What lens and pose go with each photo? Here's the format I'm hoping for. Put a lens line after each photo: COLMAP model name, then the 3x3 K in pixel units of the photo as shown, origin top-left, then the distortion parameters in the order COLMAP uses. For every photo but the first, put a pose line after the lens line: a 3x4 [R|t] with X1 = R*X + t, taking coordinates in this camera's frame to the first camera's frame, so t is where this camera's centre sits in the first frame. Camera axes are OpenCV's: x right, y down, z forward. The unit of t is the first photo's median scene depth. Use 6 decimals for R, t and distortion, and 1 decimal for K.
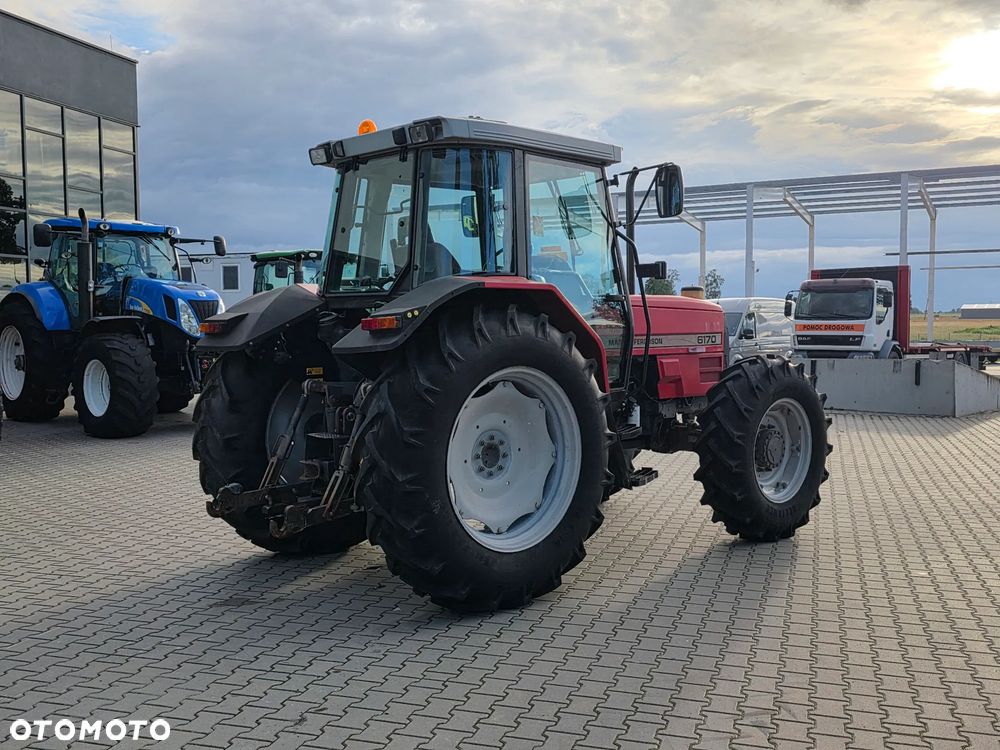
lens RADIAL K [[1028.9, 0, 506.4], [0, 1028.9, 357.9], [0, 0, 1]] dist [0.050578, 0.000000]
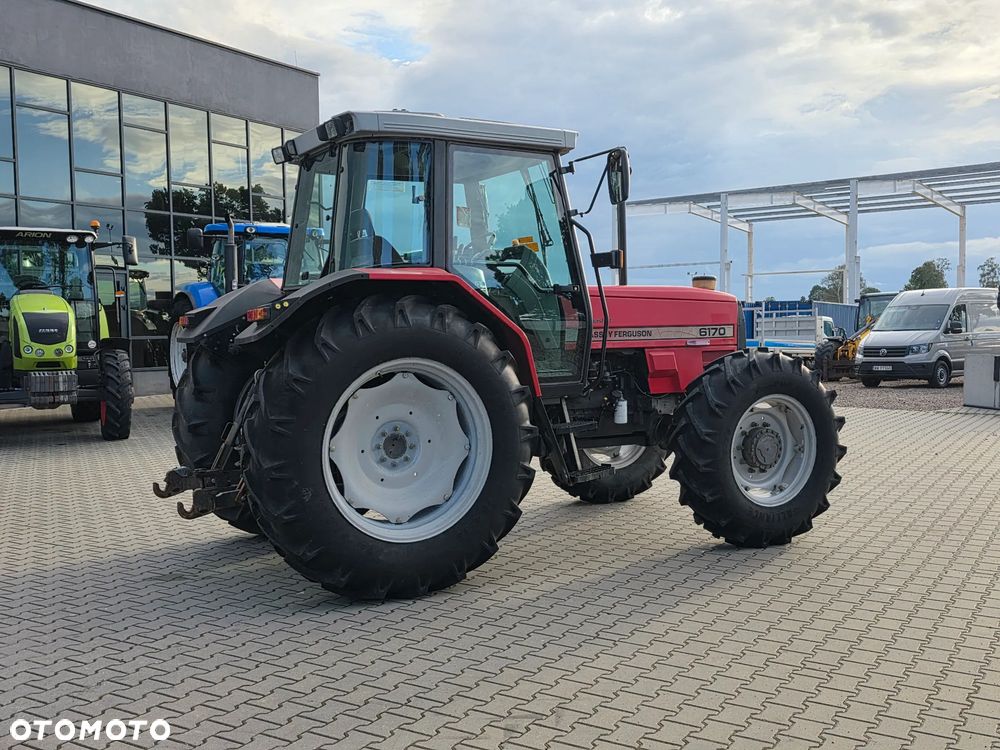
lens RADIAL K [[1037.3, 0, 494.5], [0, 1037.3, 355.9], [0, 0, 1]] dist [0.063843, 0.000000]
pose [[0.969465, 0.003936, -0.245198, 0.301435], [-0.003733, 0.999992, 0.001290, 0.004522], [0.245201, -0.000336, 0.969472, 0.036085]]
